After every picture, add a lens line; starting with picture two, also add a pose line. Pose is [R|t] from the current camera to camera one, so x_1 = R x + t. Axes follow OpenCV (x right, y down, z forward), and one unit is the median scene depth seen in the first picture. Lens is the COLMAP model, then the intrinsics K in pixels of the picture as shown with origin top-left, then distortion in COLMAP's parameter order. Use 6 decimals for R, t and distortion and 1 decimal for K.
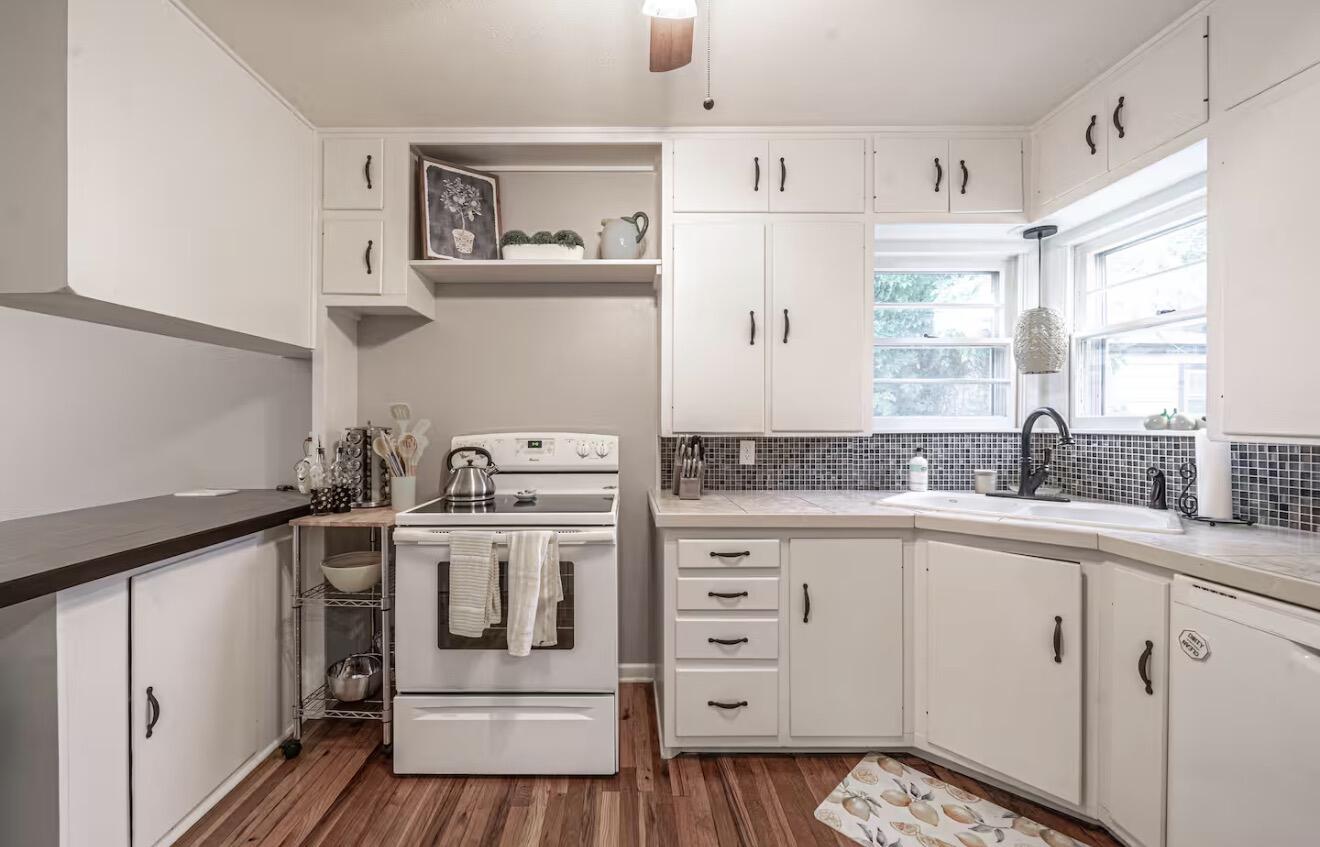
lens RADIAL K [[512.2, 0, 660.0], [0, 512.2, 423.5], [0, 0, 1]] dist [0.000163, -0.000054]
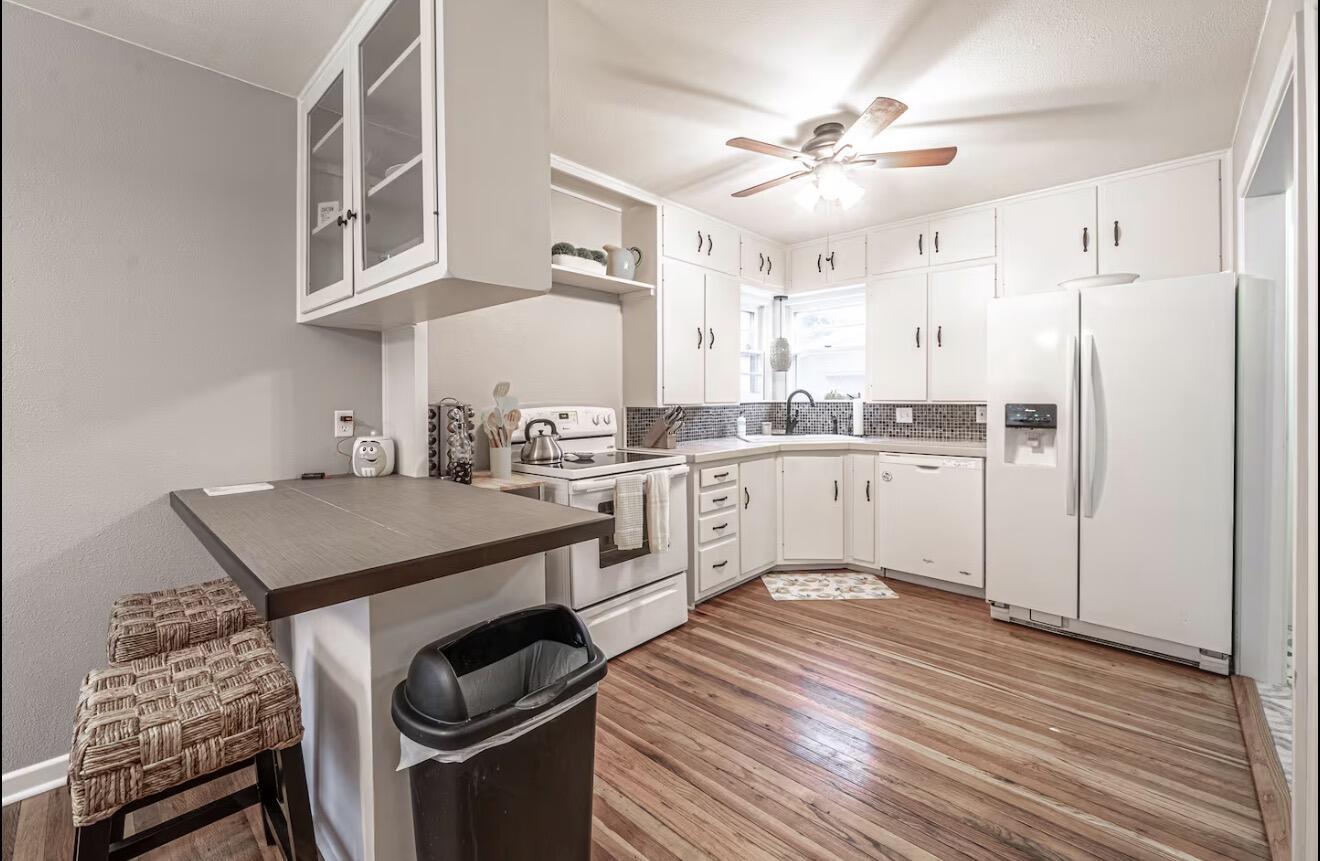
lens RADIAL K [[526.2, 0, 657.5], [0, 526.2, 409.3], [0, 0, 1]] dist [-0.000003, 0.000081]
pose [[0.691484, -0.020485, 0.722101, -1.098599], [0.010770, 0.999779, 0.018049, 0.004013], [-0.722311, -0.004704, 0.691552, -0.039360]]
